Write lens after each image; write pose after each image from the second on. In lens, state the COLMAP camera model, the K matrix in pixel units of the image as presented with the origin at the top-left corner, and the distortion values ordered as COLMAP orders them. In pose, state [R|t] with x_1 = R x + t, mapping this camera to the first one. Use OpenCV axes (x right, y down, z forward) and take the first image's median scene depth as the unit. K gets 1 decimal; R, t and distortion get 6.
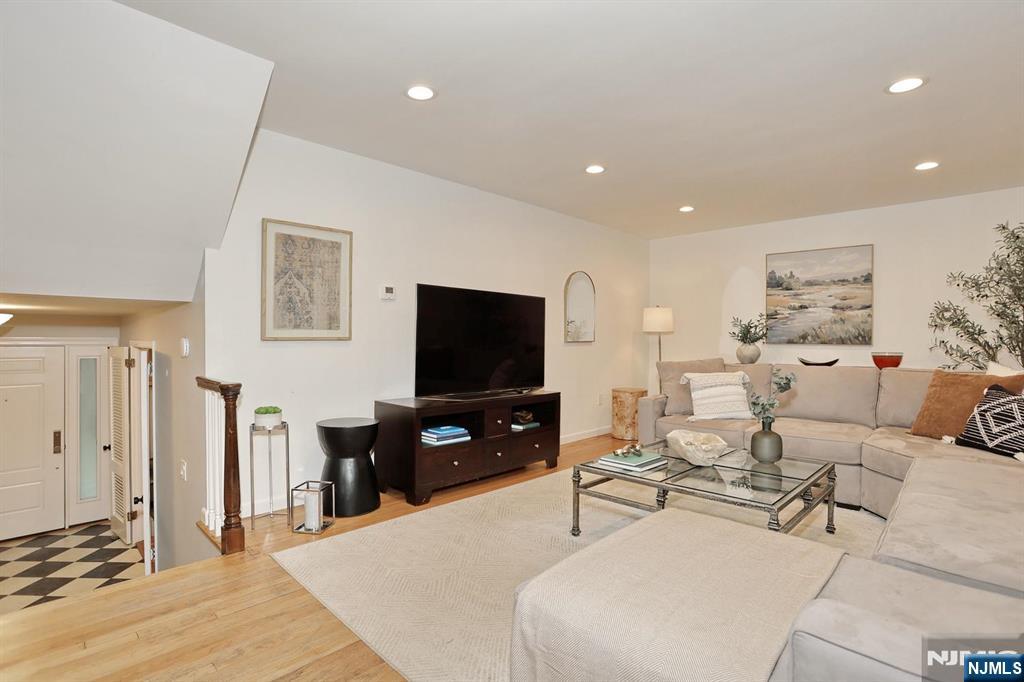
lens RADIAL K [[483.9, 0, 512.0], [0, 483.9, 341.0], [0, 0, 1]] dist [-0.014369, 0.000606]
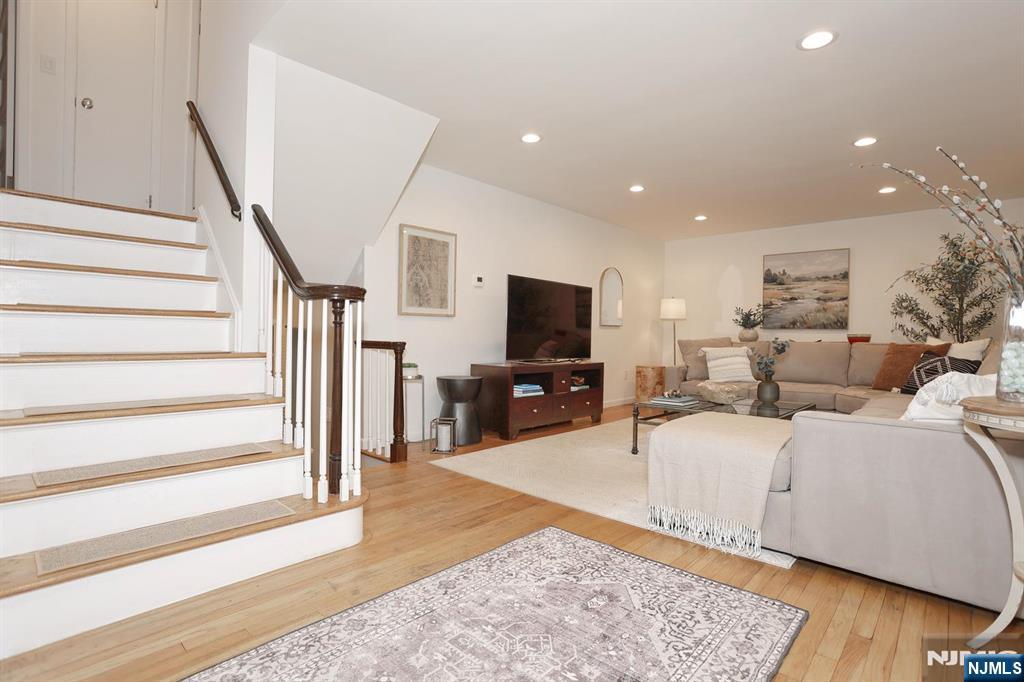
lens RADIAL K [[505.1, 0, 511.9], [0, 505.1, 337.5], [0, 0, 1]] dist [-0.001145, -0.000405]
pose [[0.999224, 0.008973, 0.038365, -0.207965], [-0.008819, 0.999952, -0.004193, 0.052552], [-0.038400, 0.003852, 0.999255, -0.334759]]
